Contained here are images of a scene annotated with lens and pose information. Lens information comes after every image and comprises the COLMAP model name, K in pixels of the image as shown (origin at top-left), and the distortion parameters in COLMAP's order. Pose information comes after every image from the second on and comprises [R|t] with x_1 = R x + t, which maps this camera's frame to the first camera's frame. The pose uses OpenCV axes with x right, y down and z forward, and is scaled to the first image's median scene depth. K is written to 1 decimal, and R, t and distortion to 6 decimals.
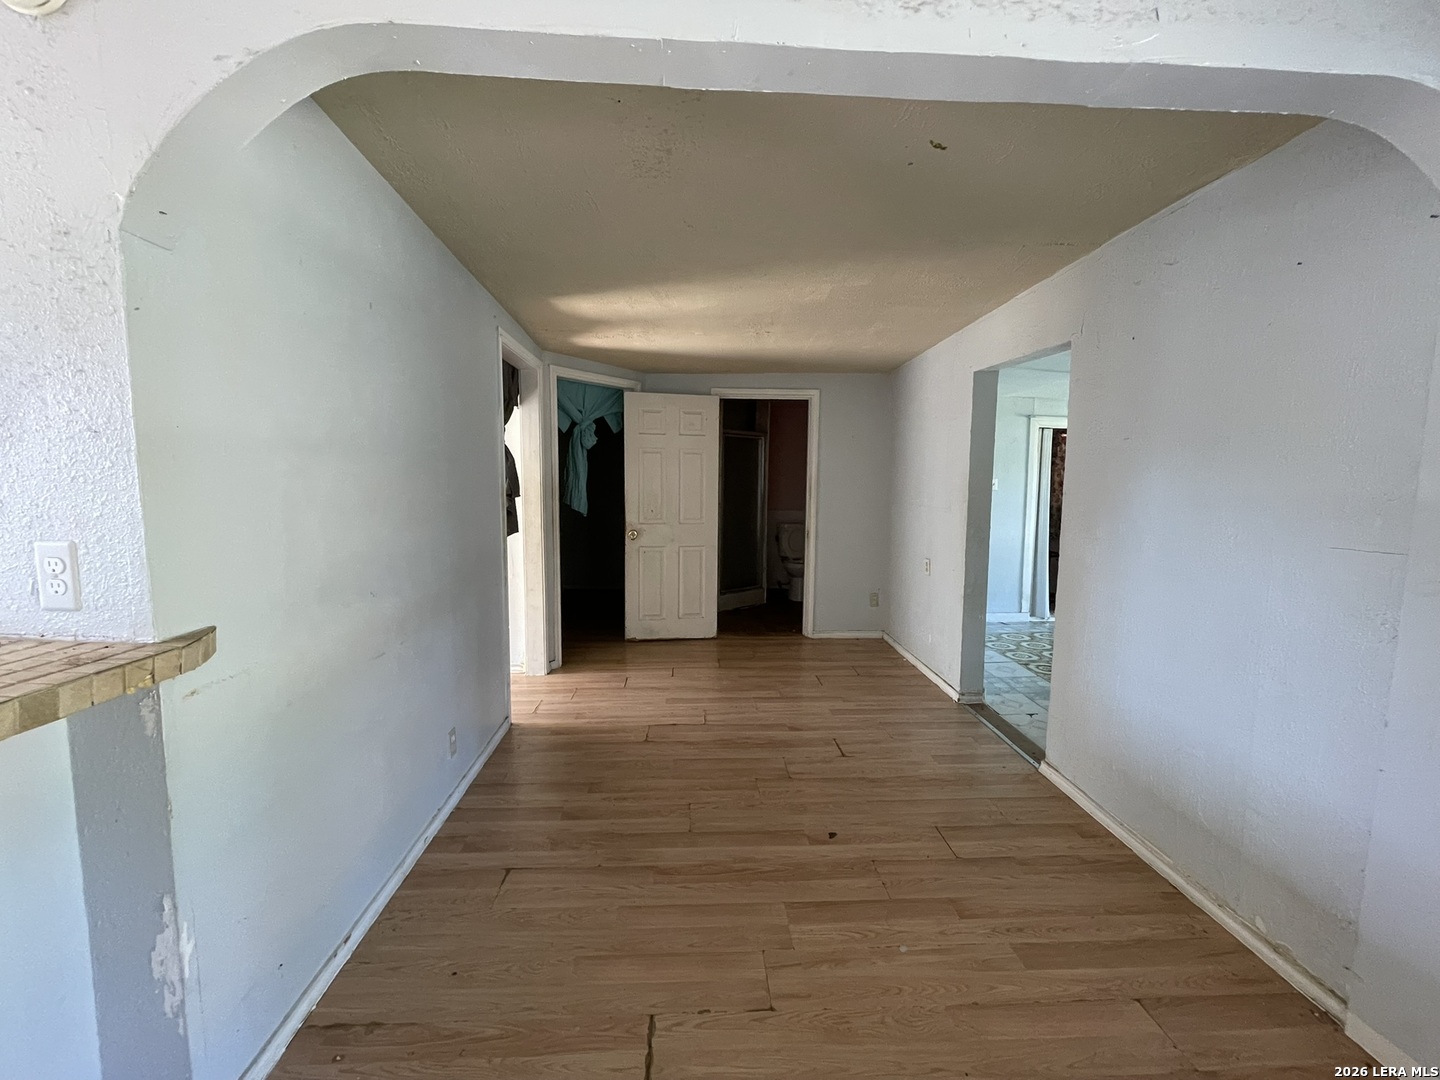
lens RADIAL K [[579.8, 0, 717.7], [0, 579.8, 537.7], [0, 0, 1]] dist [-0.000885, -0.000316]
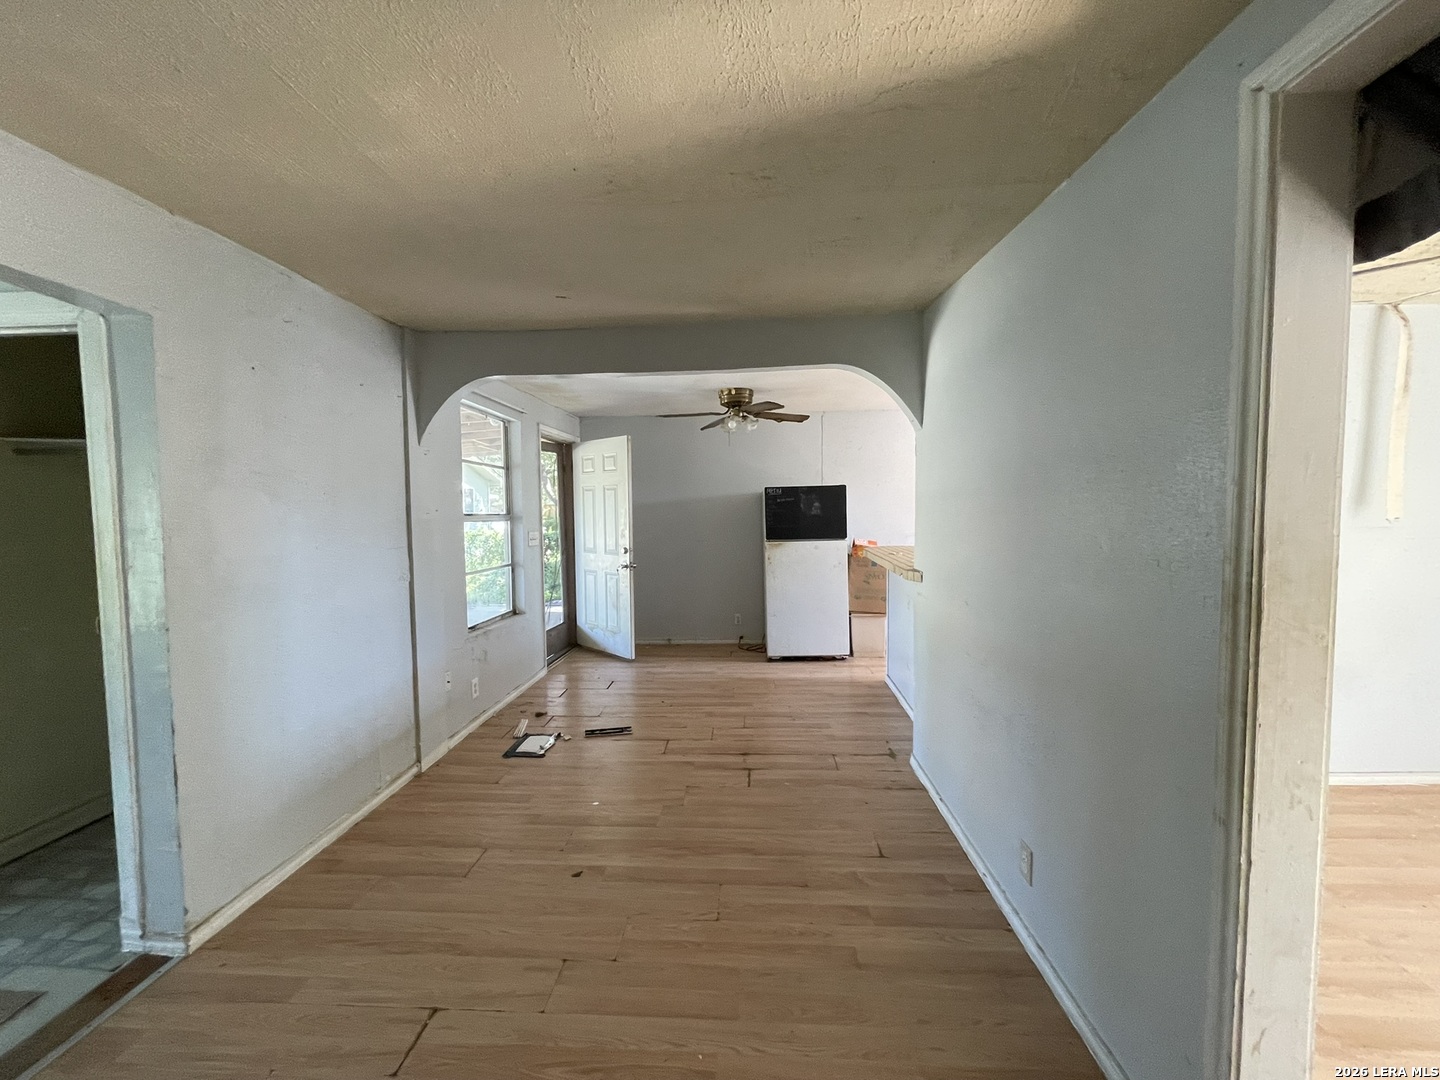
lens RADIAL K [[575.0, 0, 719.4], [0, 575.0, 535.3], [0, 0, 1]] dist [0.001635, -0.000160]
pose [[-0.994038, -0.006190, 0.108859, -0.158197], [0.009963, 0.989055, 0.147213, -0.217543], [-0.108578, 0.147419, -0.983096, 2.031726]]
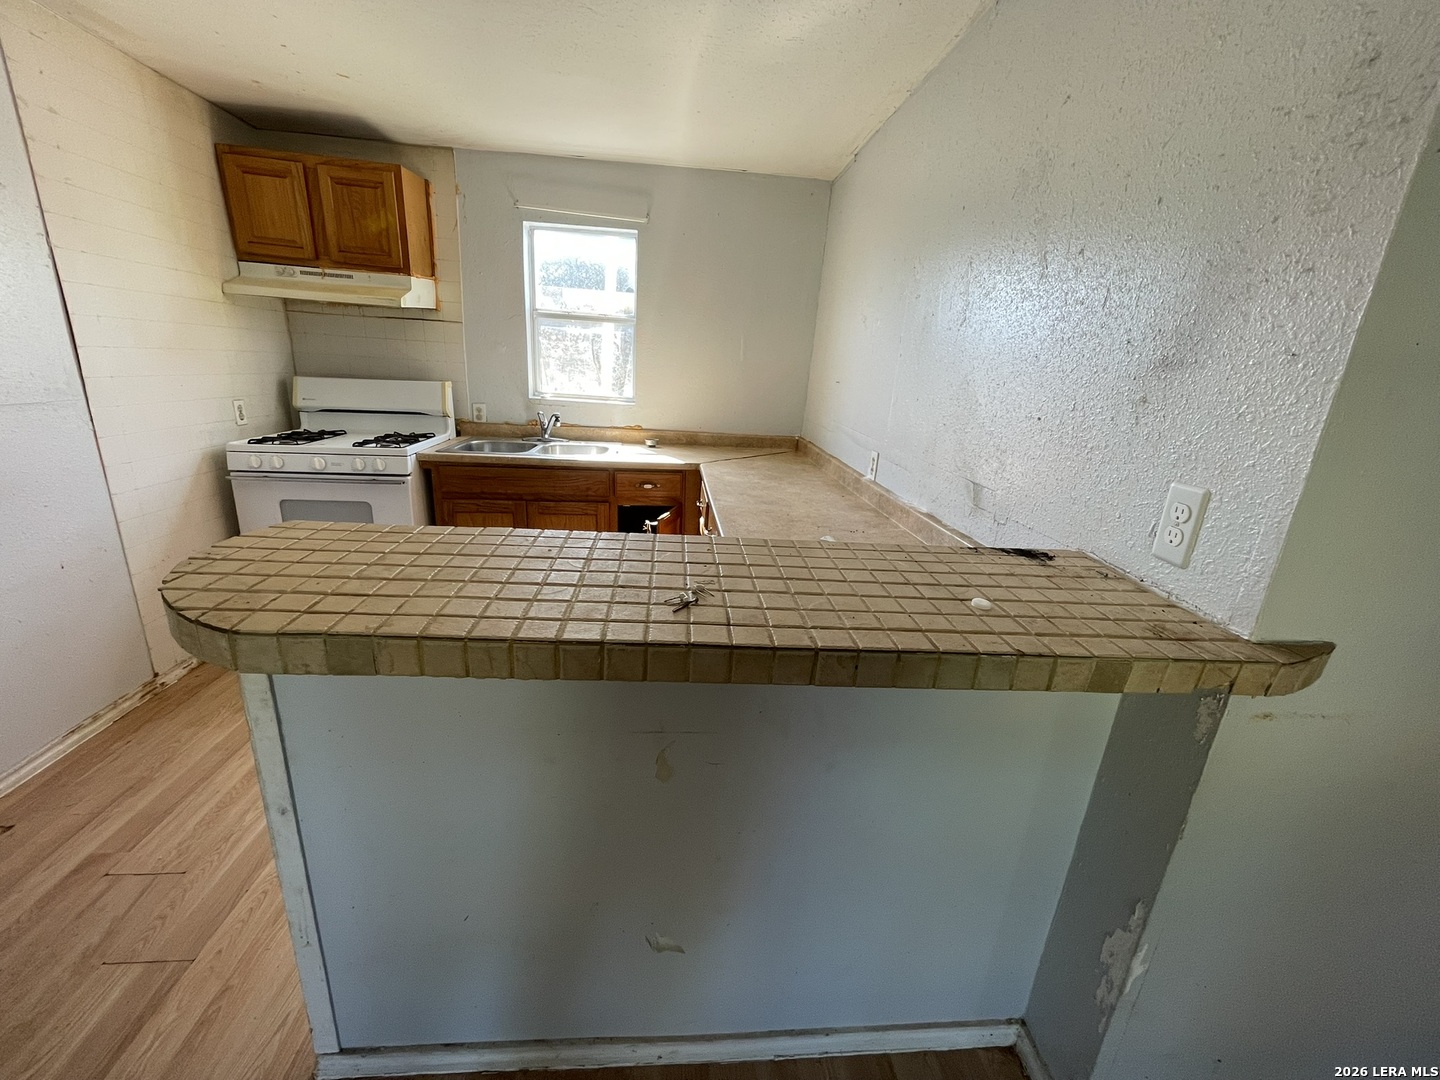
lens RADIAL K [[575.0, 0, 719.4], [0, 575.0, 535.3], [0, 0, 1]] dist [0.001635, -0.000160]
pose [[0.039041, 0.279498, -0.959352, -0.162501], [-0.157200, 0.949847, 0.270331, -0.023125], [0.986795, 0.140256, 0.081021, 0.121122]]
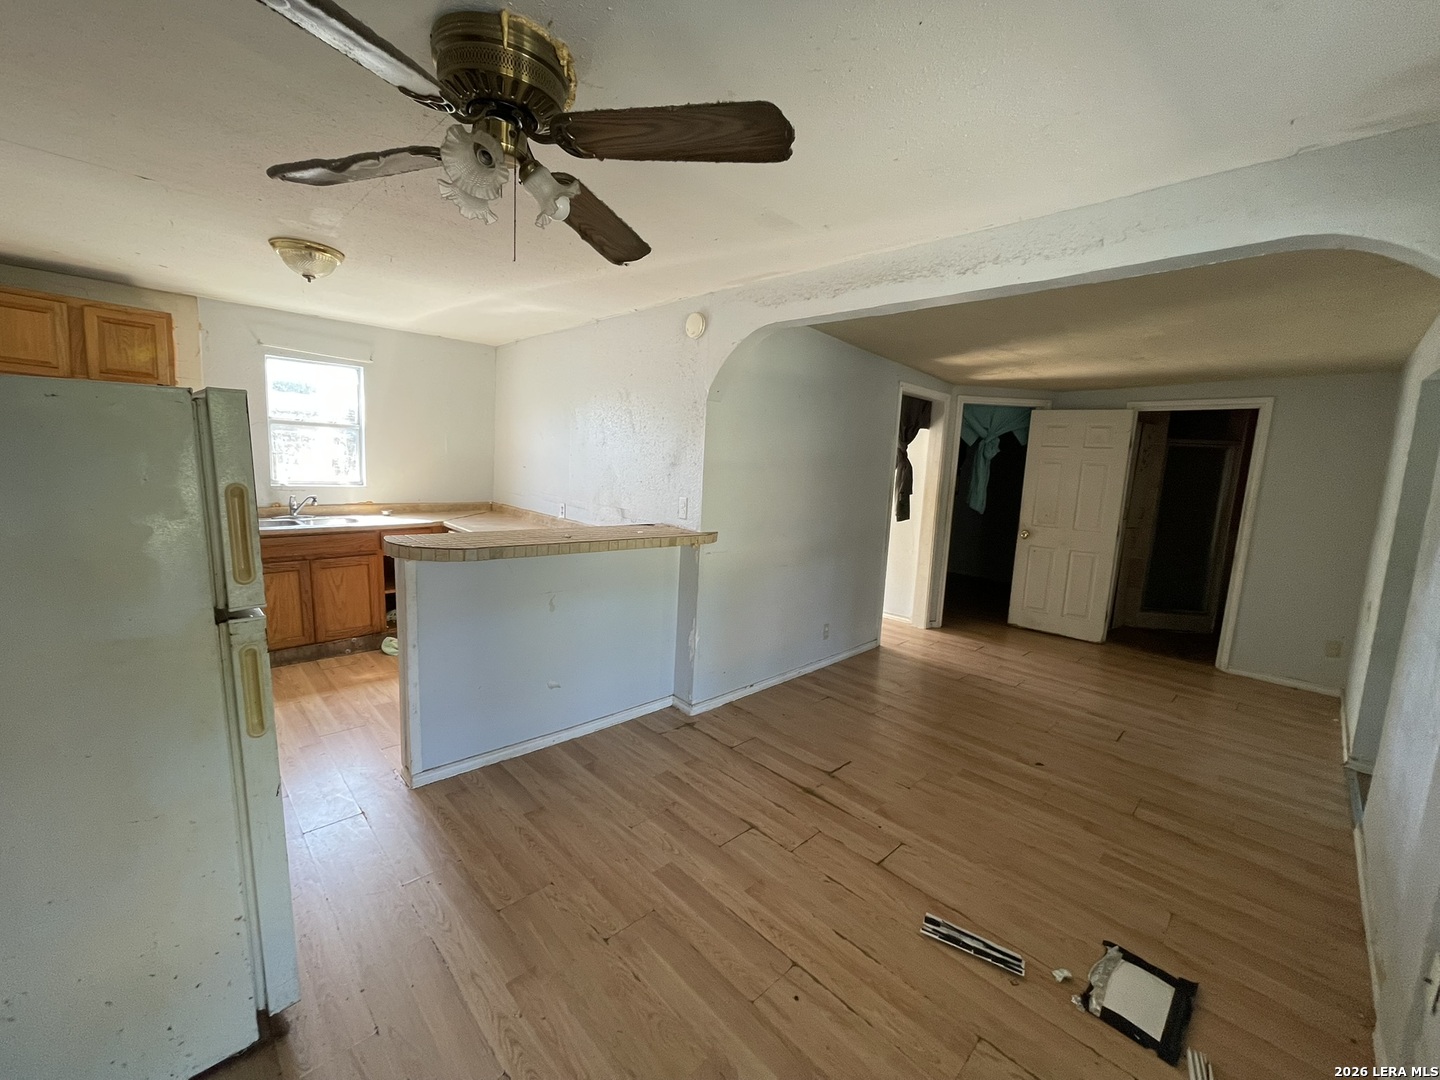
lens RADIAL K [[579.8, 0, 717.7], [0, 579.8, 537.7], [0, 0, 1]] dist [-0.000885, -0.000316]
pose [[0.658275, 0.122537, -0.742738, 0.696009], [-0.116375, 0.991366, 0.060415, 0.006952], [0.743728, 0.046667, 0.666851, -0.495250]]
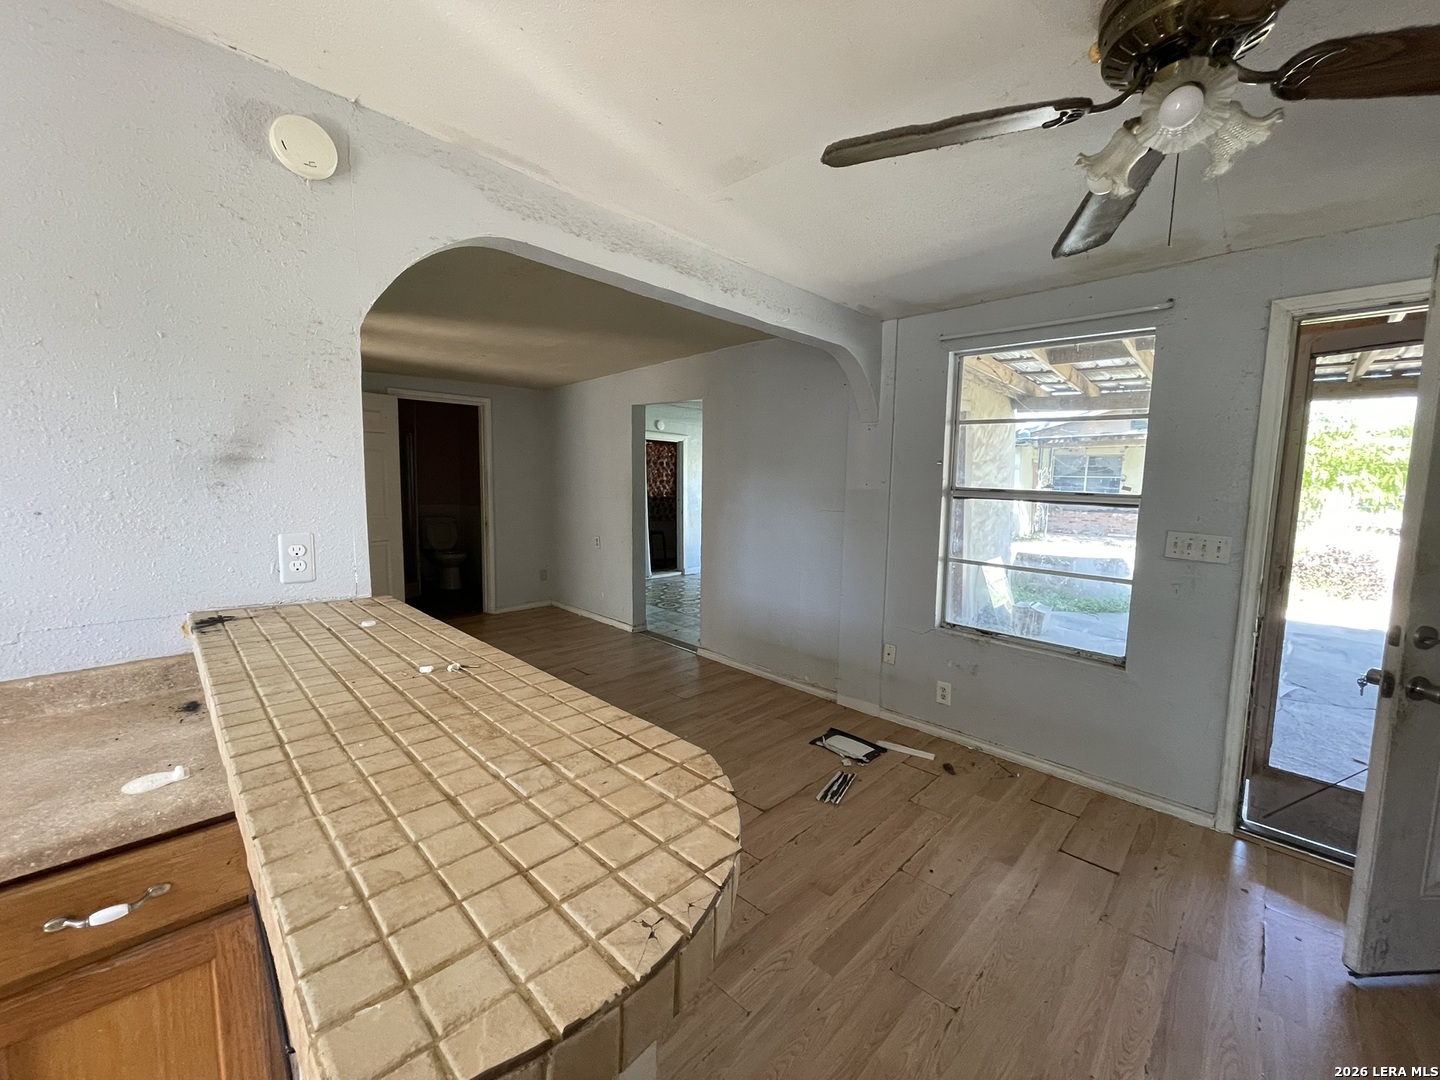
lens RADIAL K [[579.8, 0, 717.7], [0, 579.8, 537.7], [0, 0, 1]] dist [-0.000885, -0.000316]
pose [[0.736312, -0.067744, 0.673242, -0.674953], [0.057436, 0.997642, 0.037570, 0.011543], [-0.674200, 0.011005, 0.738467, -0.371223]]
